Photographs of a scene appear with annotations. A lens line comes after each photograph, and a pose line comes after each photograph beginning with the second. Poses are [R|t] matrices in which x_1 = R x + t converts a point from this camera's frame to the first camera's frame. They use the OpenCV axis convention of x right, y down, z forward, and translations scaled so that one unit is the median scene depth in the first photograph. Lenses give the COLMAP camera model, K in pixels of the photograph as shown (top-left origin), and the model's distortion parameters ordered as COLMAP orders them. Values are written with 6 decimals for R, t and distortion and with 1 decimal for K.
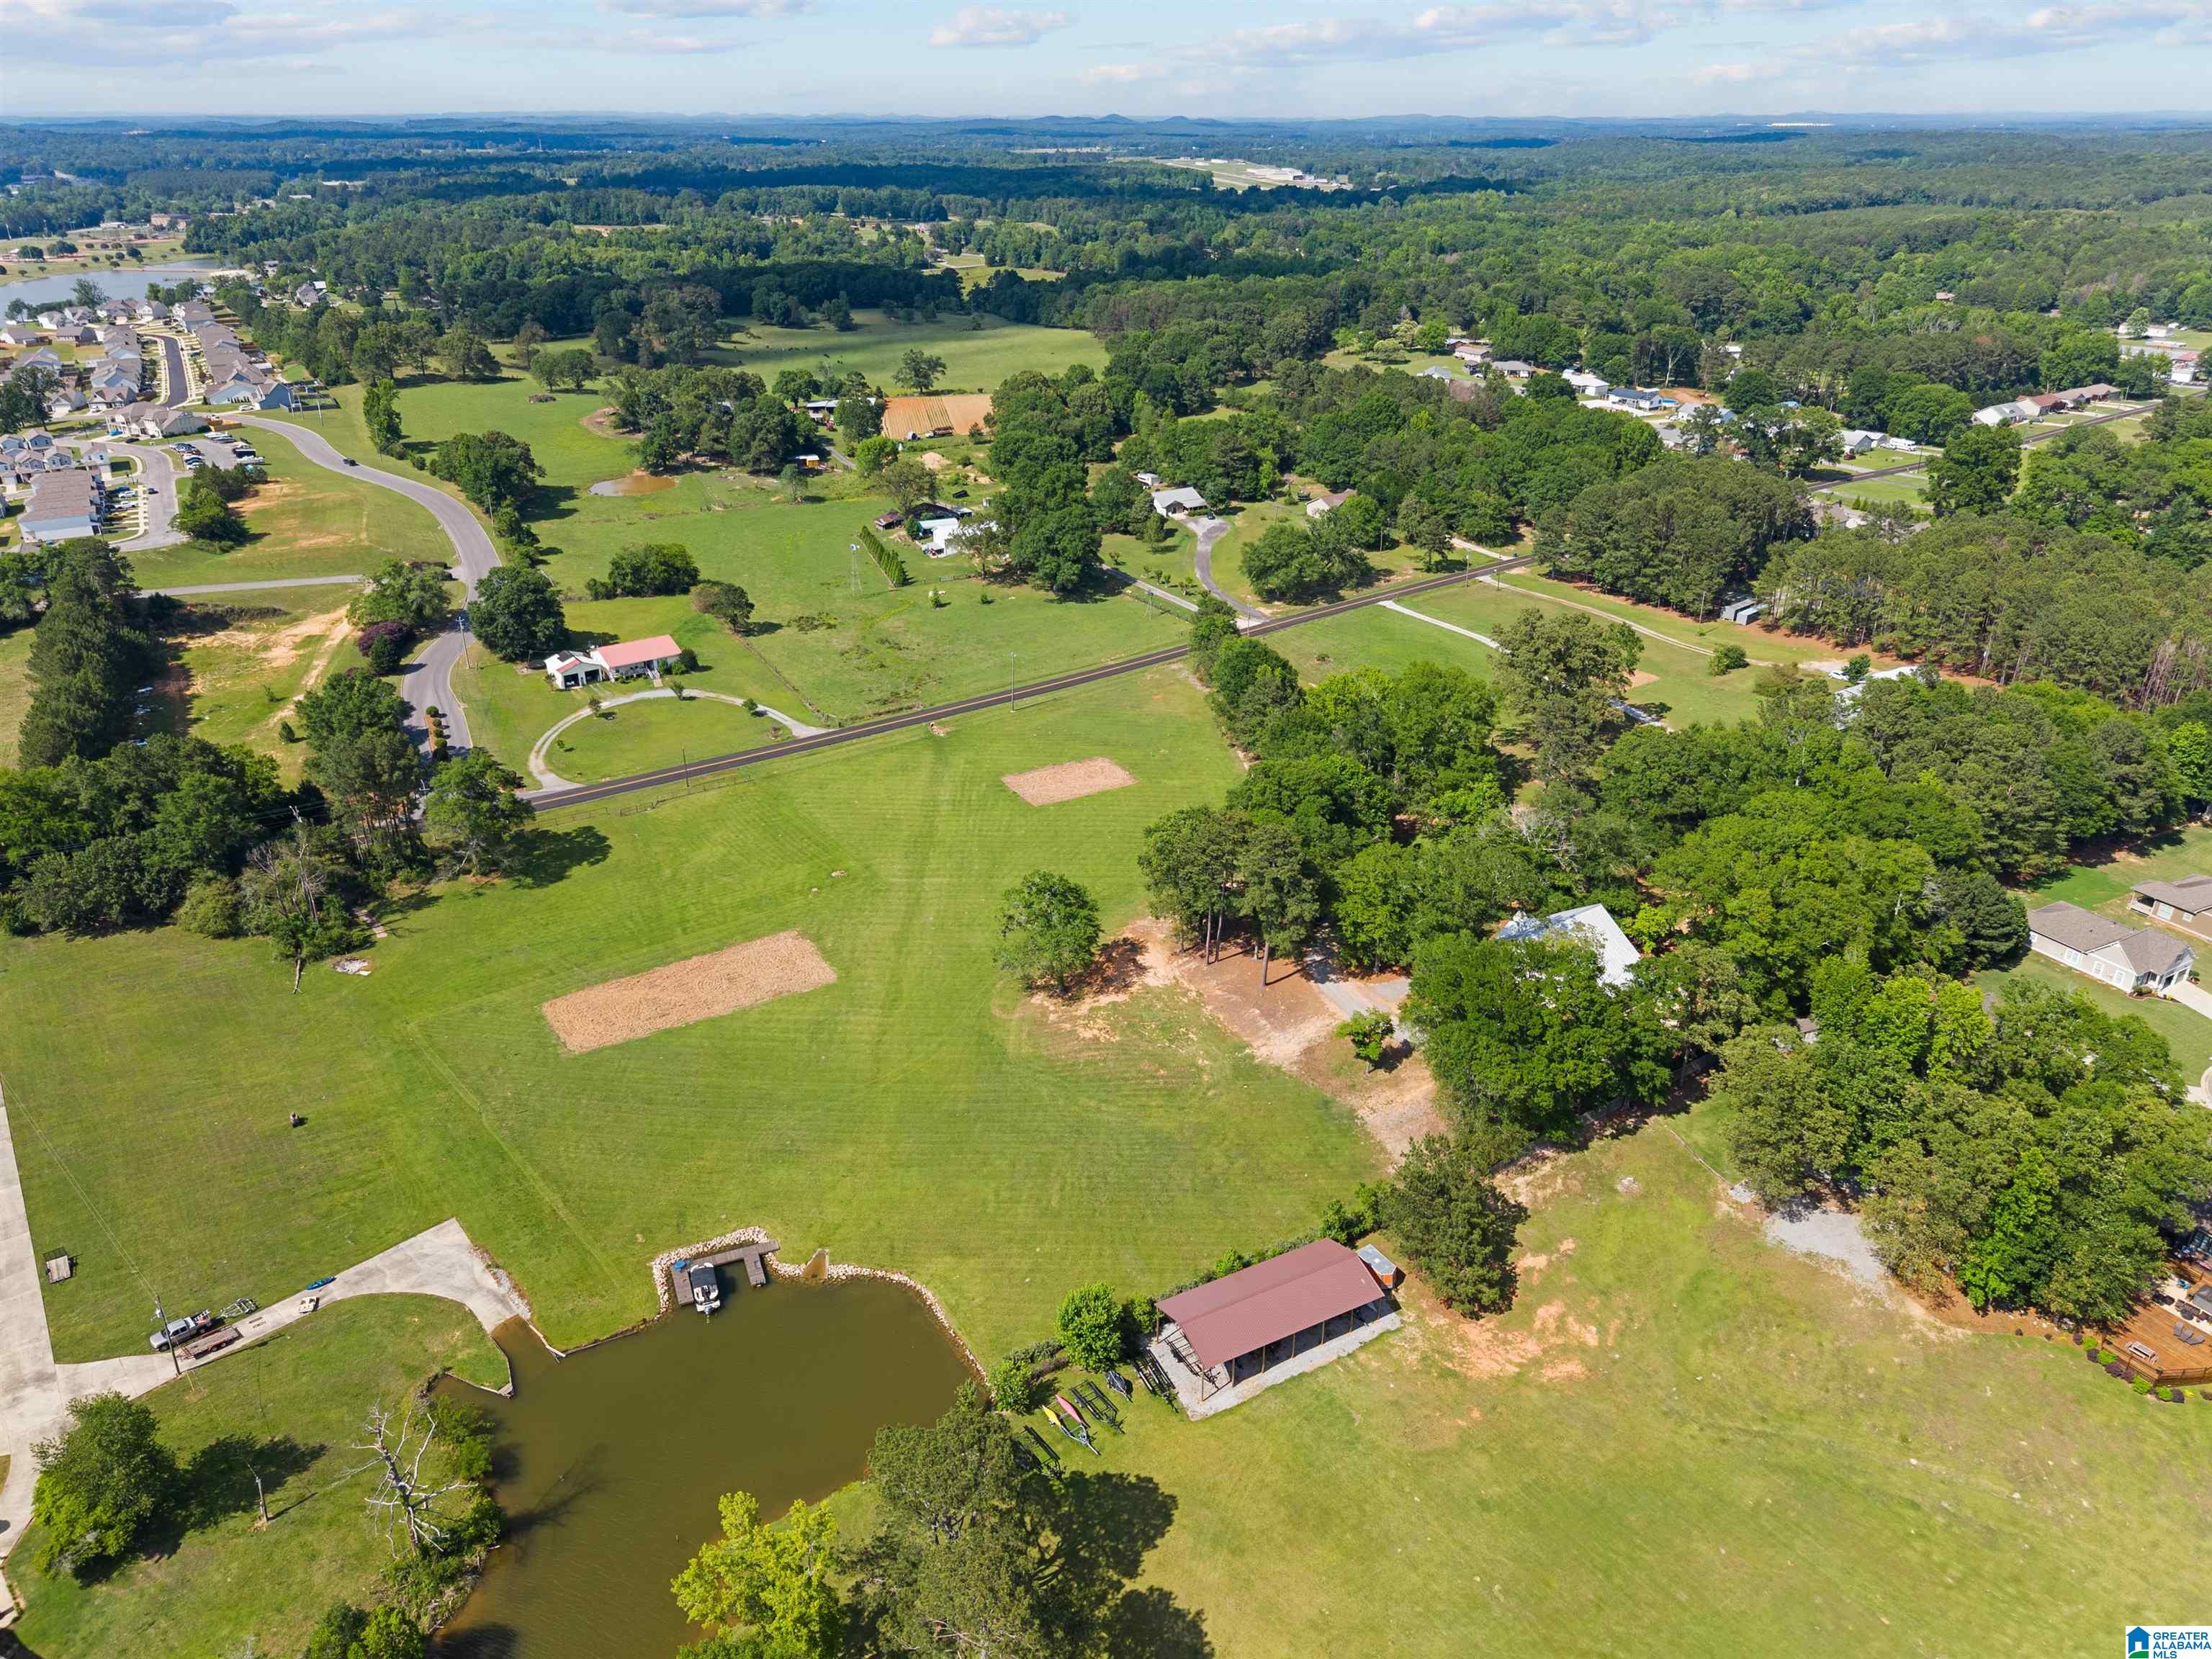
lens RADIAL K [[1493.9, 0, 1104.3], [0, 1493.9, 825.3], [0, 0, 1]] dist [0.028831, -0.033613]
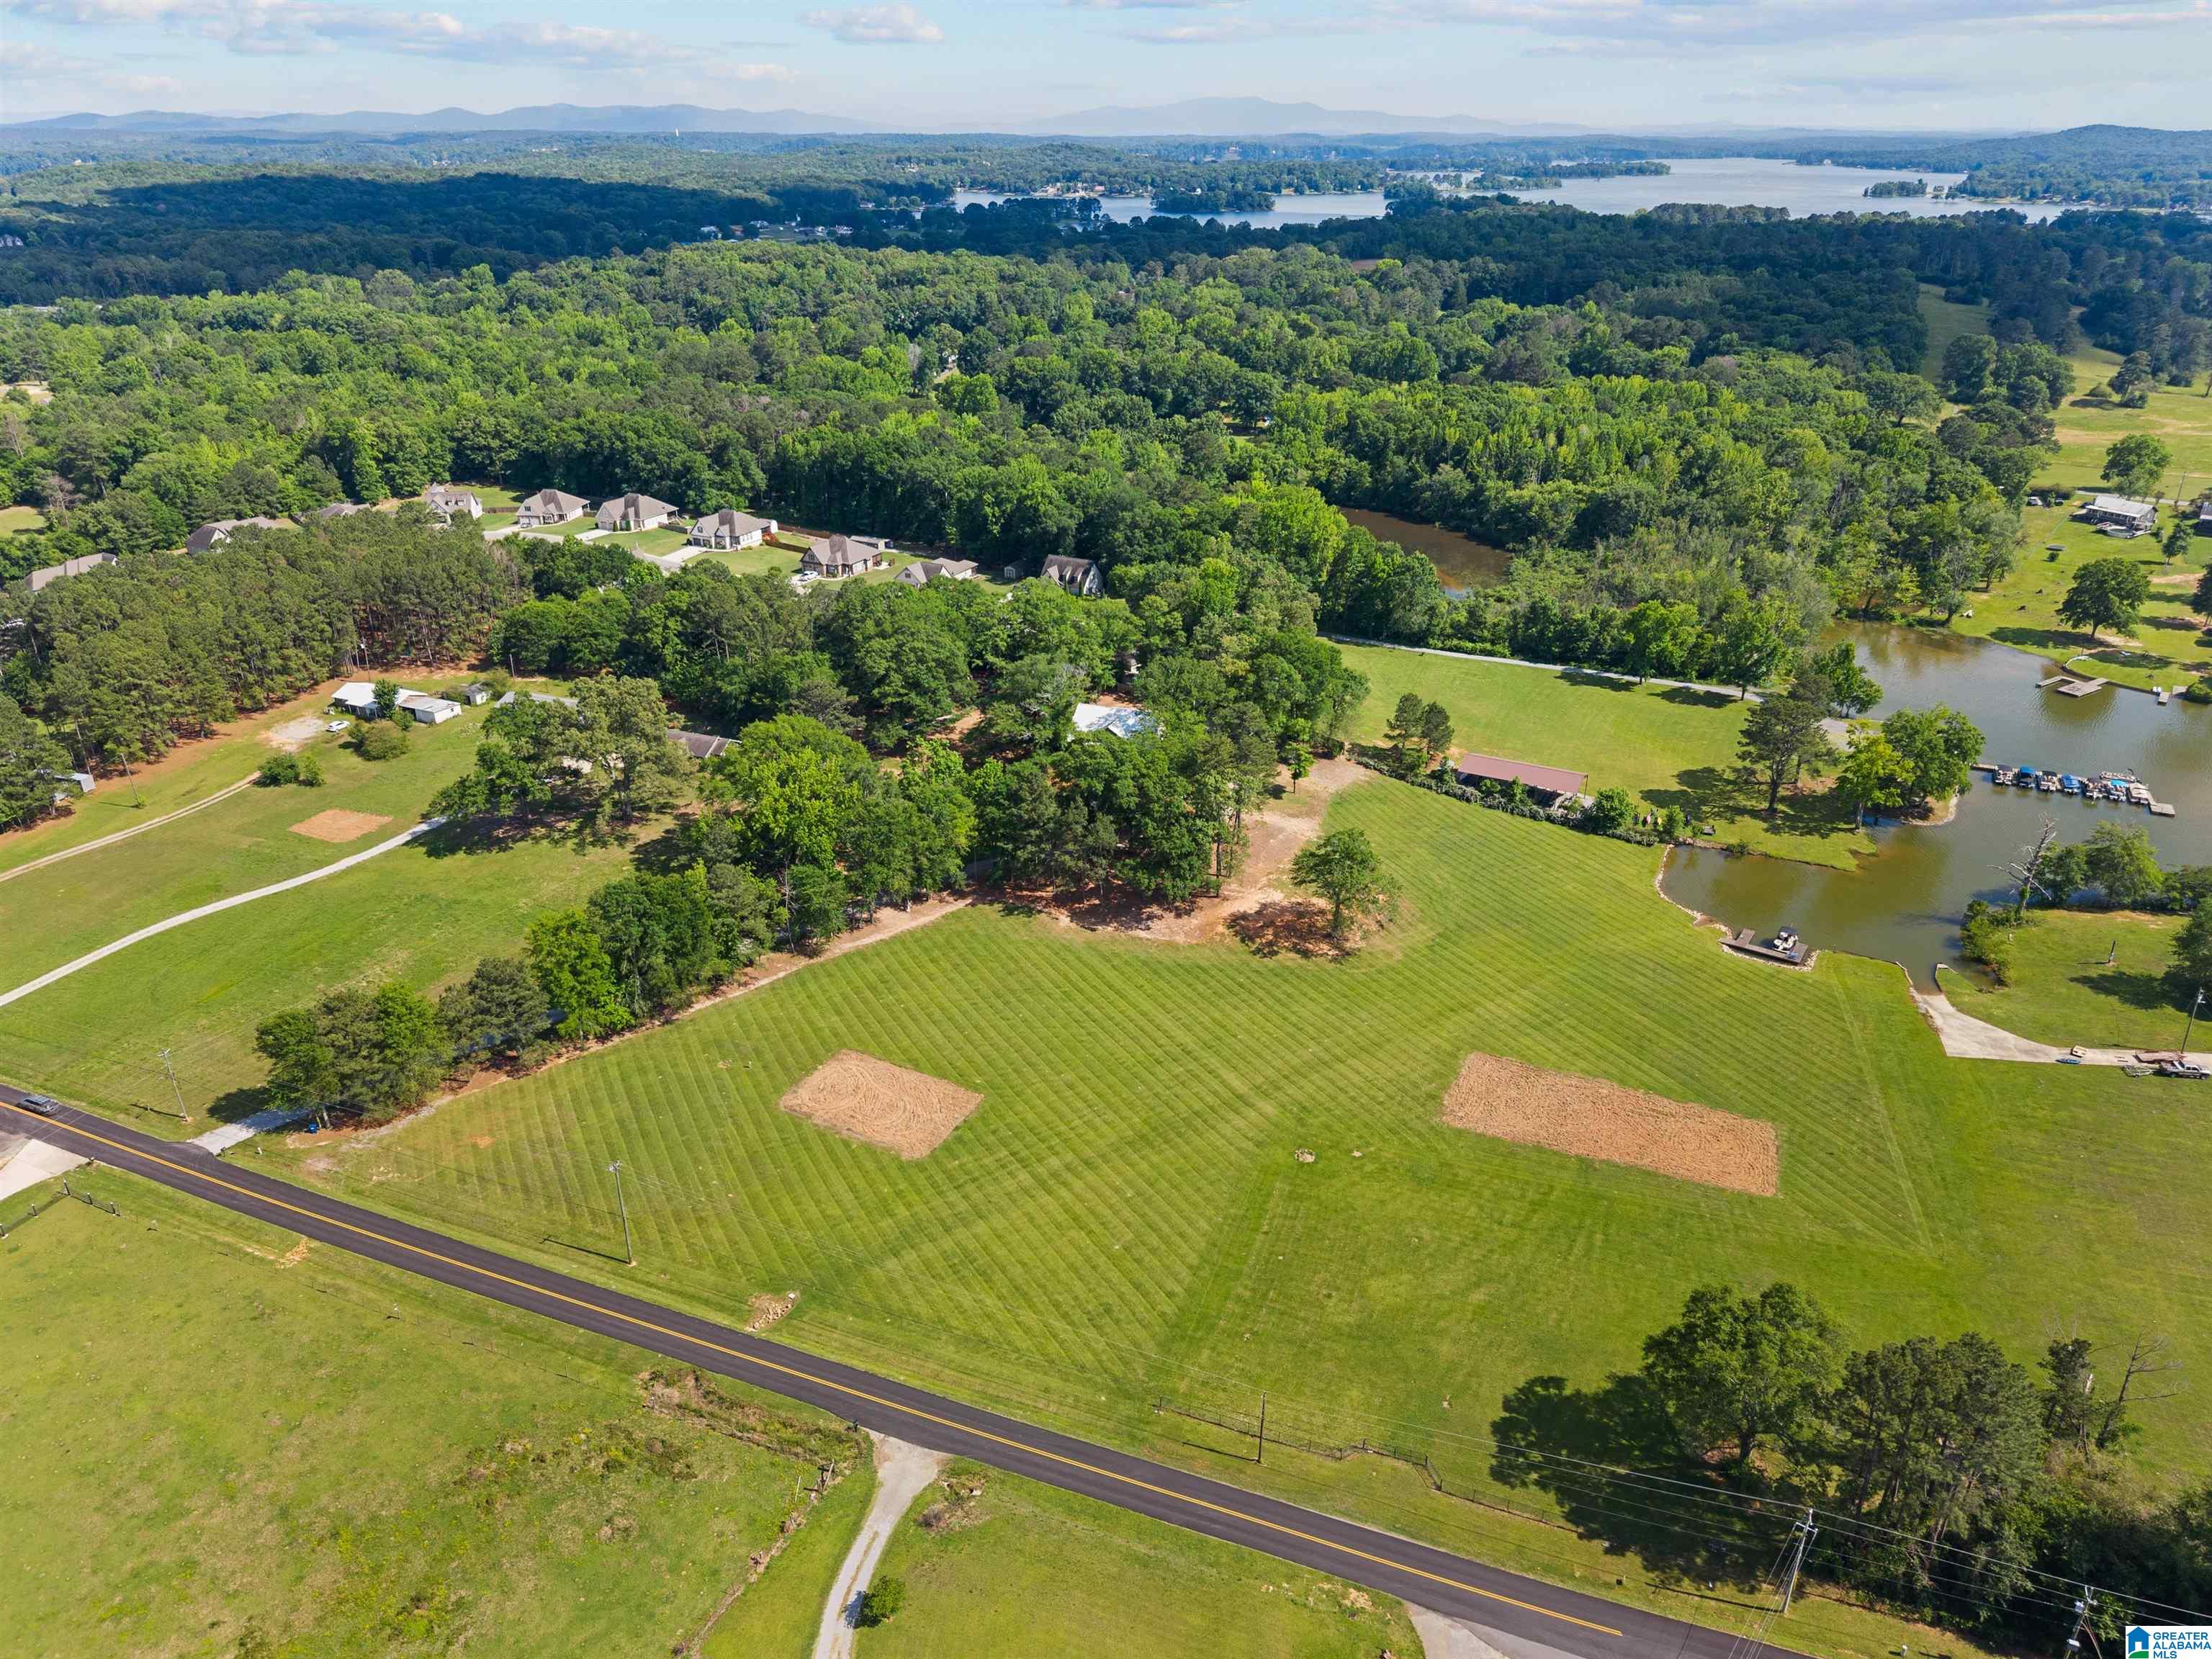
lens RADIAL K [[1498.5, 0, 1088.1], [0, 1498.5, 839.0], [0, 0, 1]] dist [0.063683, -0.080388]
pose [[-0.545503, -0.357062, 0.758243, -0.472374], [0.359067, 0.717906, 0.596391, -0.419974], [-0.757296, 0.597594, -0.263411, 0.898494]]
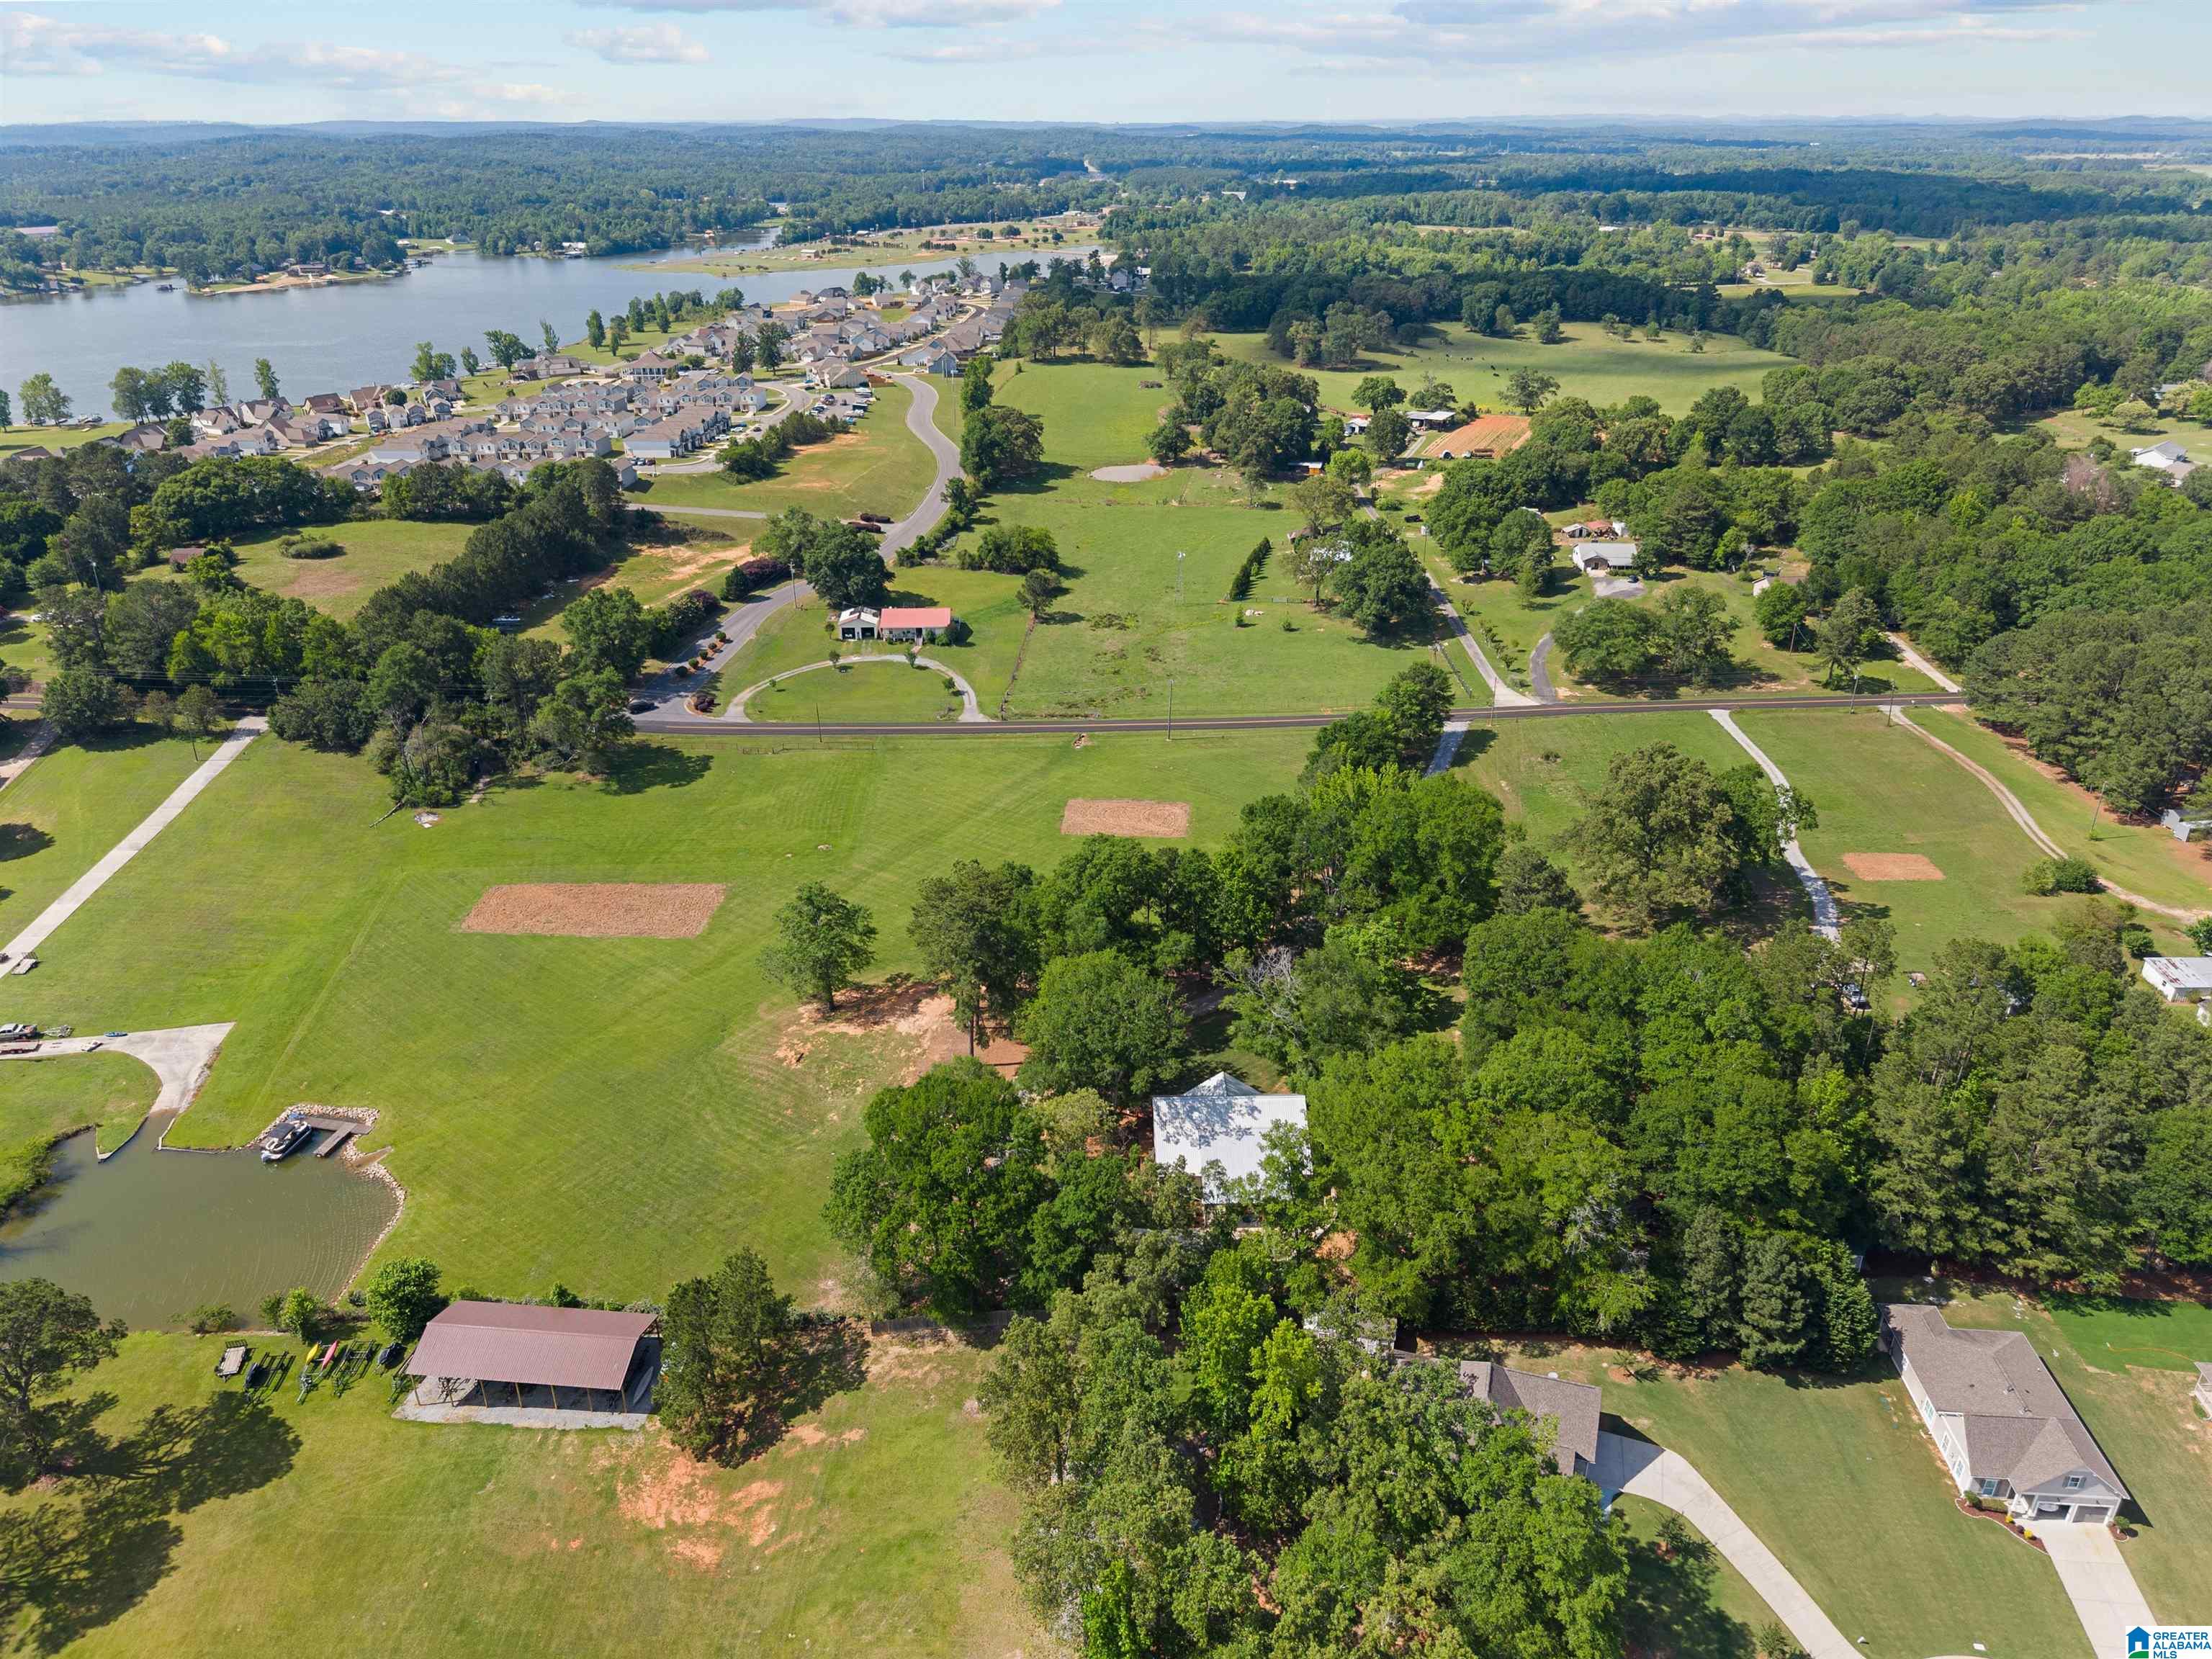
lens RADIAL K [[1493.9, 0, 1104.3], [0, 1493.9, 825.3], [0, 0, 1]] dist [0.028831, -0.033613]
pose [[0.829246, 0.233886, -0.507591, 0.386582], [-0.234531, 0.970012, 0.063808, -0.072450], [0.507293, 0.066134, 0.859232, 0.154939]]
